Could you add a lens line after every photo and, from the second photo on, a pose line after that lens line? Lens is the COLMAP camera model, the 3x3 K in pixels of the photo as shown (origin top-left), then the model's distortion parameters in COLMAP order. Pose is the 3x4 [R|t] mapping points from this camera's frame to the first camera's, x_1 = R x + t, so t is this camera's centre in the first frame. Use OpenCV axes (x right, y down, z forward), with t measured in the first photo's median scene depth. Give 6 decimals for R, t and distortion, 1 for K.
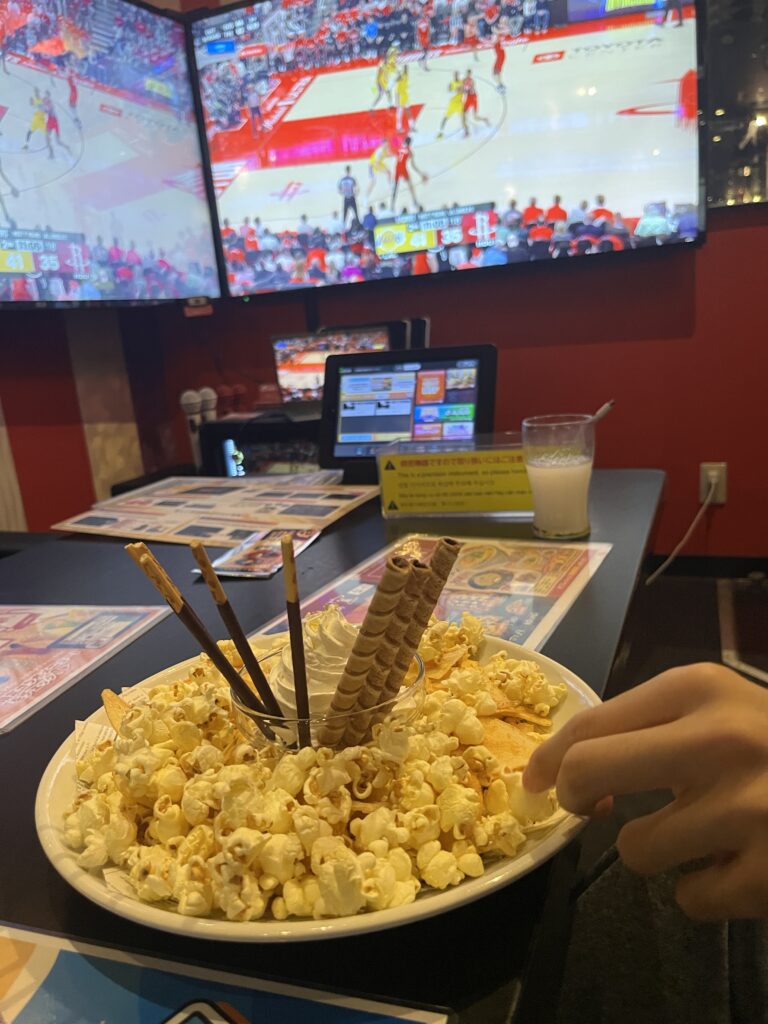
lens RADIAL K [[772.5, 0, 397.2], [0, 772.5, 511.2], [0, 0, 1]] dist [0.032712, -0.062718]
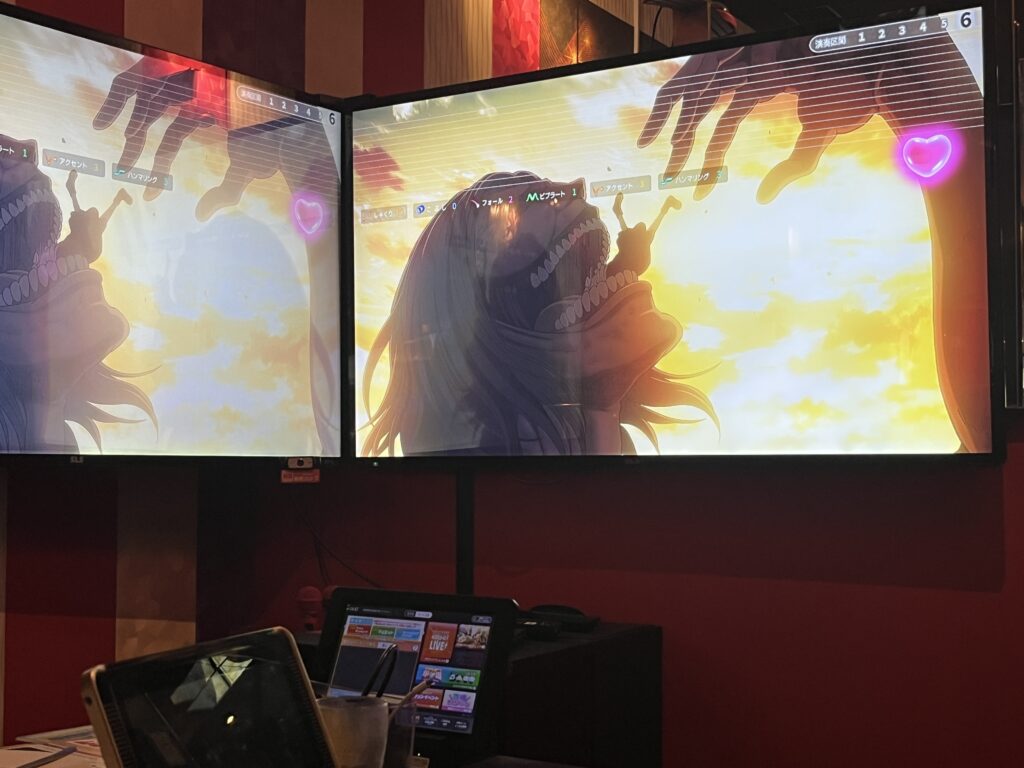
lens RADIAL K [[1408.1, 0, 512.0], [0, 1408.1, 384.0], [0, 0, 1]] dist [0.003800, -0.008473]
pose [[0.979685, 0.079130, -0.184273, 0.194497], [-0.129211, 0.951782, -0.278236, -0.009345], [0.153371, 0.296394, 0.942671, -0.241461]]
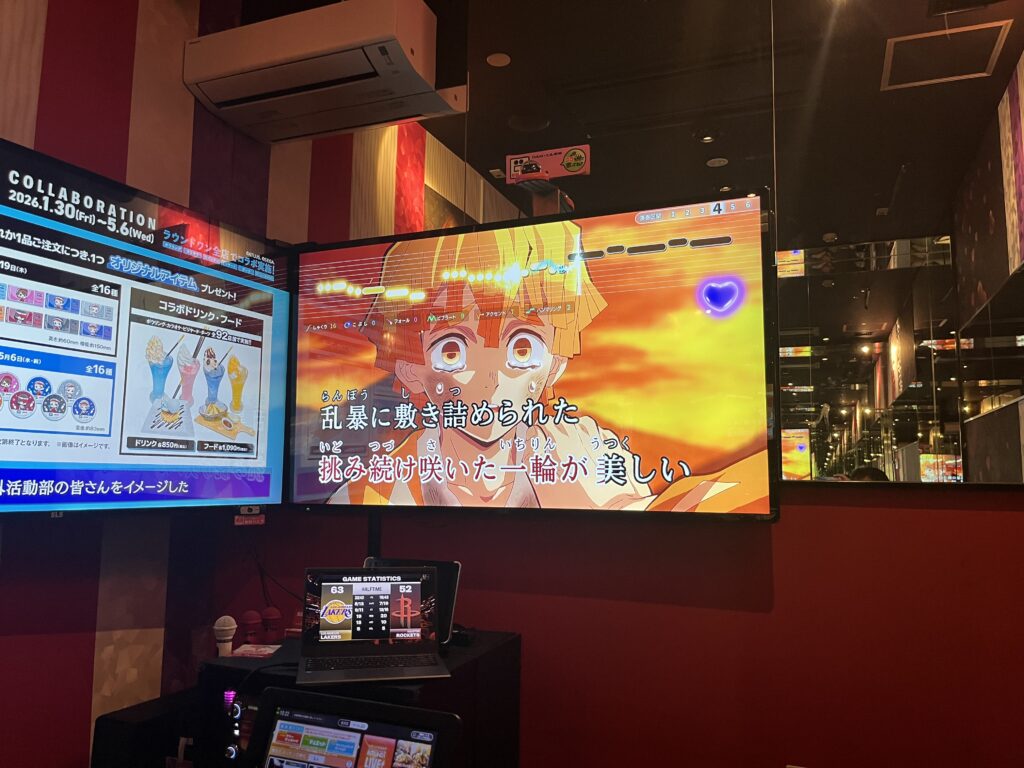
lens RADIAL K [[774.5, 0, 515.5], [0, 774.5, 385.5], [0, 0, 1]] dist [0.035358, -0.059854]
pose [[0.995283, 0.093218, -0.026871, 0.088800], [-0.096667, 0.929552, -0.355792, -0.129176], [-0.008188, 0.356711, 0.934179, 0.075914]]
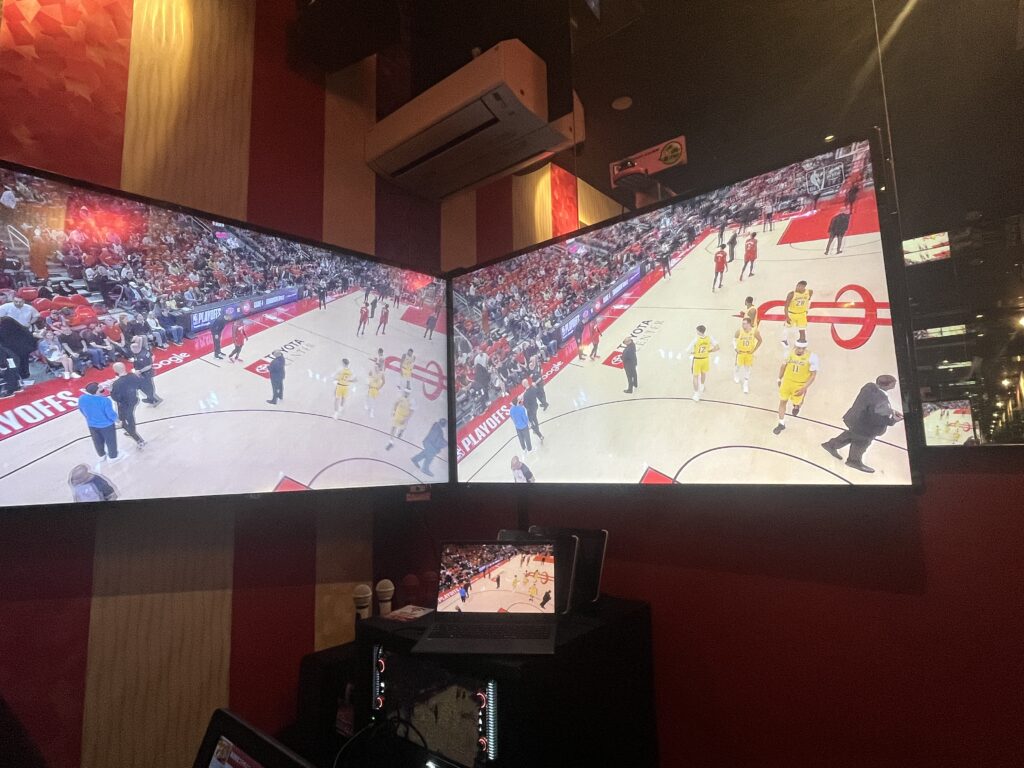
lens RADIAL K [[563.4, 0, 509.3], [0, 563.4, 379.5], [0, 0, 1]] dist [-0.021205, 0.014462]
pose [[0.938073, 0.017365, -0.346002, 0.186274], [-0.139866, 0.932713, -0.332391, -0.198166], [0.316948, 0.360201, 0.877382, 0.306628]]
